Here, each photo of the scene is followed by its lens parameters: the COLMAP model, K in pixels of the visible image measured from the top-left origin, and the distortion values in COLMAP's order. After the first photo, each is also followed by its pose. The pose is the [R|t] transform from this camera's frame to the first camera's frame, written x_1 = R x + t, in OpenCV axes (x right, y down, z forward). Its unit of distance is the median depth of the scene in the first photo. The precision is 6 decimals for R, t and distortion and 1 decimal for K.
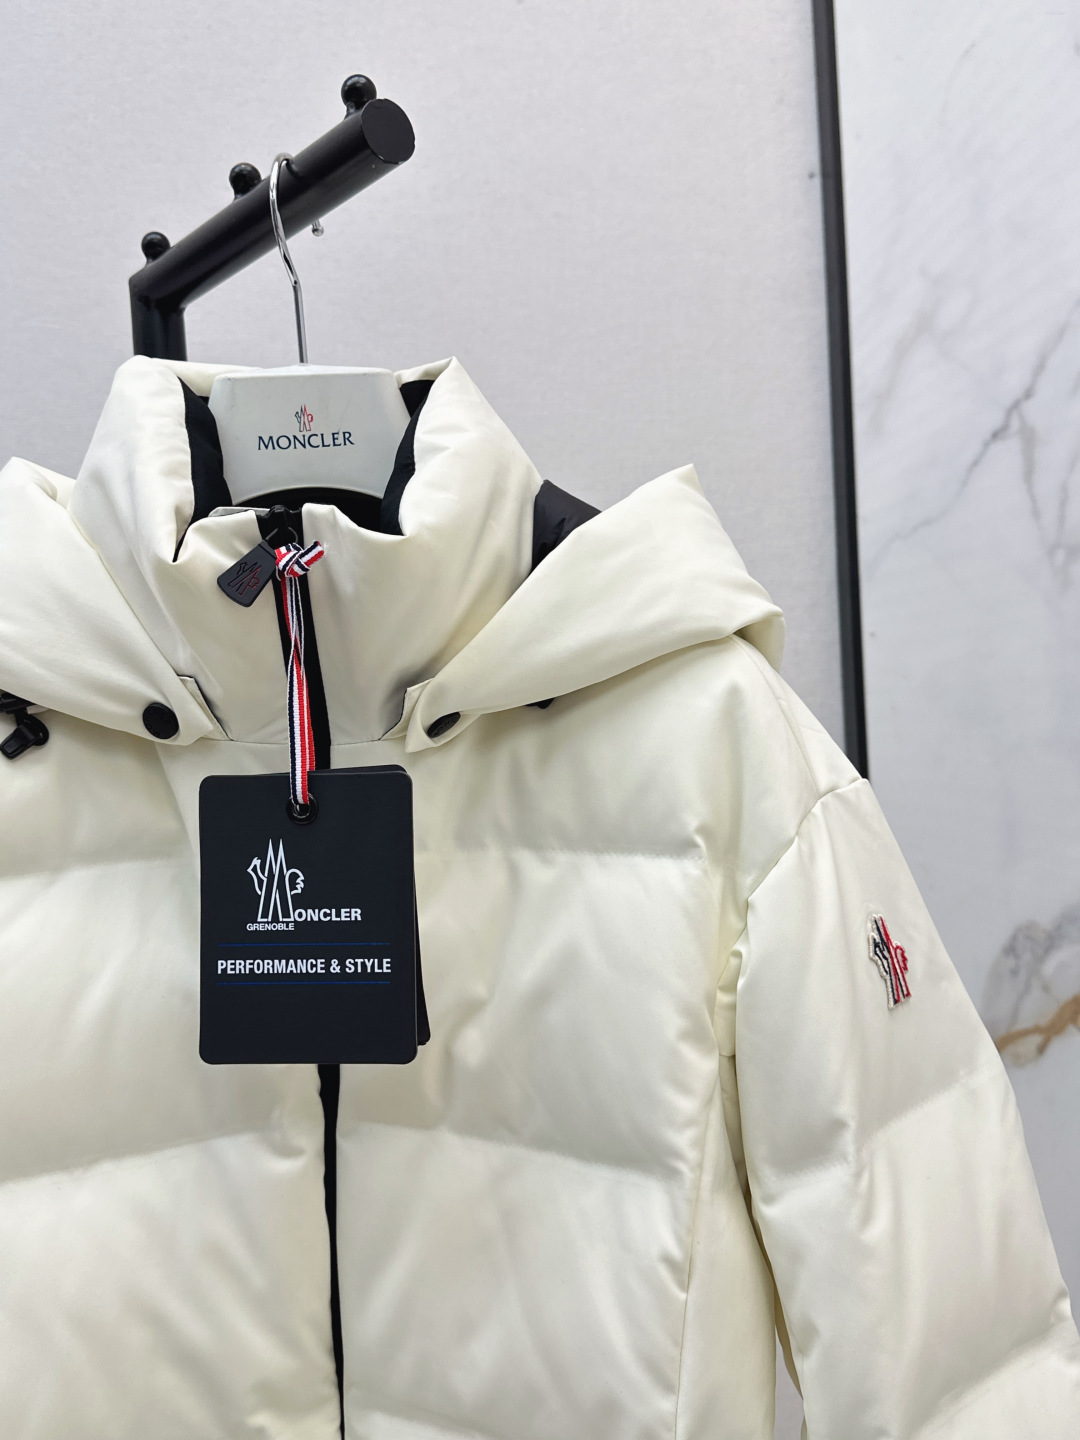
lens RADIAL K [[1316.5, 0, 583.7], [0, 1316.5, 723.1], [0, 0, 1]] dist [0.098466, 0.000000]
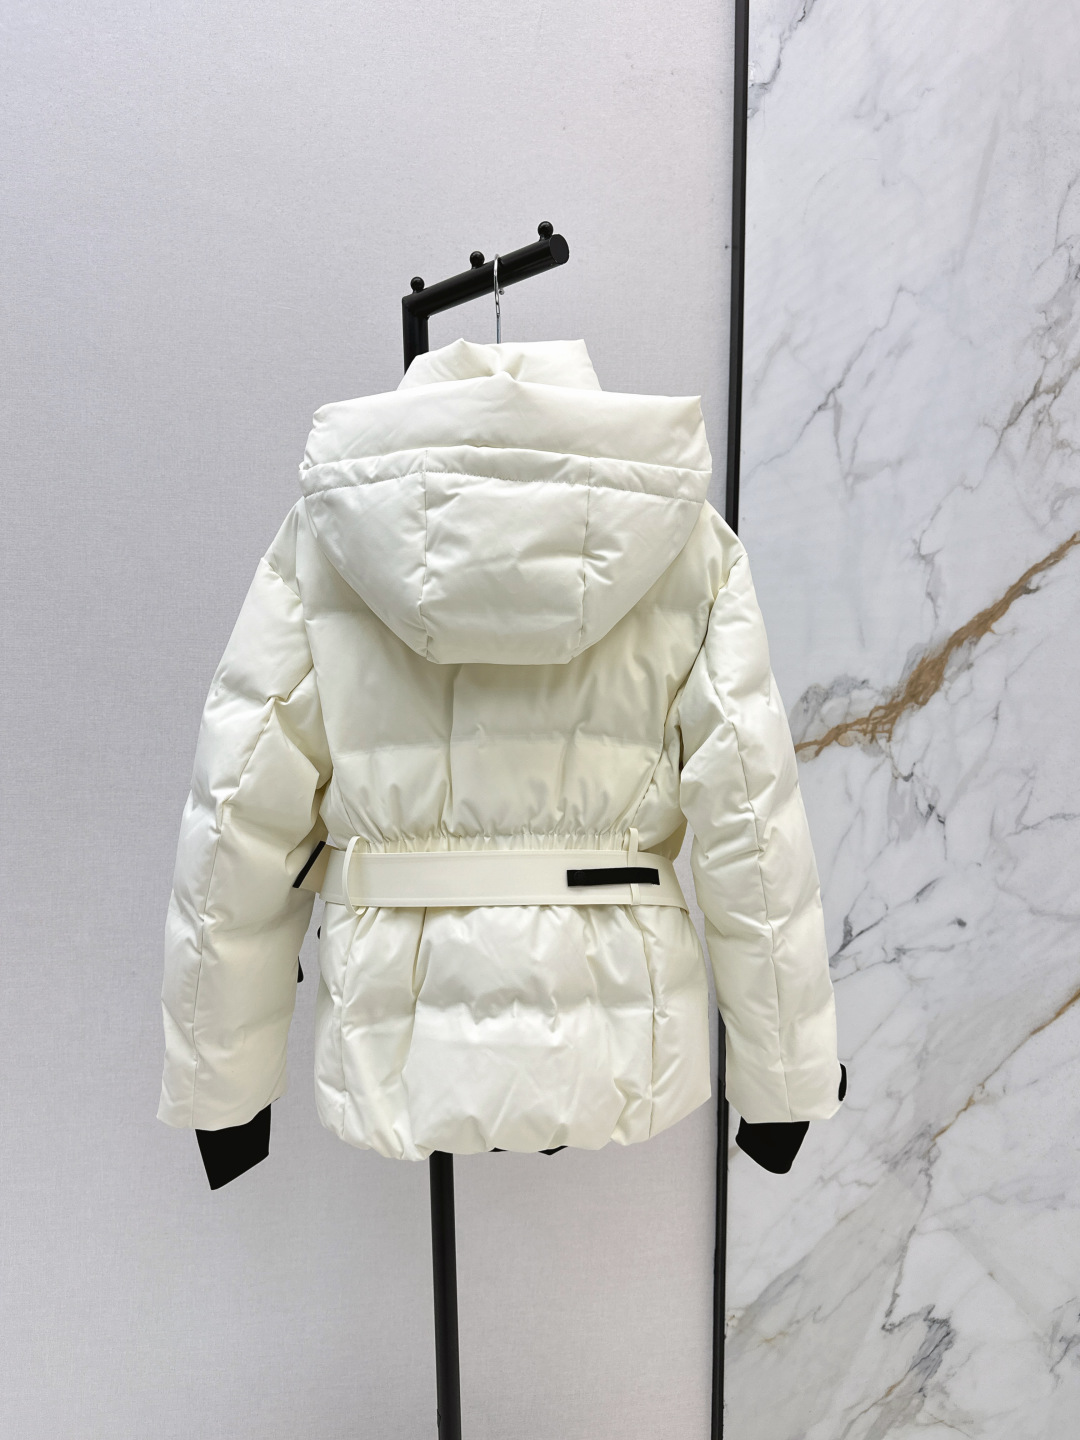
lens RADIAL K [[1060.3, 0, 543.2], [0, 1060.3, 717.0], [0, 0, 1]] dist [0.072969, 0.004014]
pose [[0.997211, 0.050264, 0.055177, -0.114027], [-0.054539, 0.995388, 0.078923, 0.099969], [-0.050956, -0.081712, 0.995353, -0.426442]]
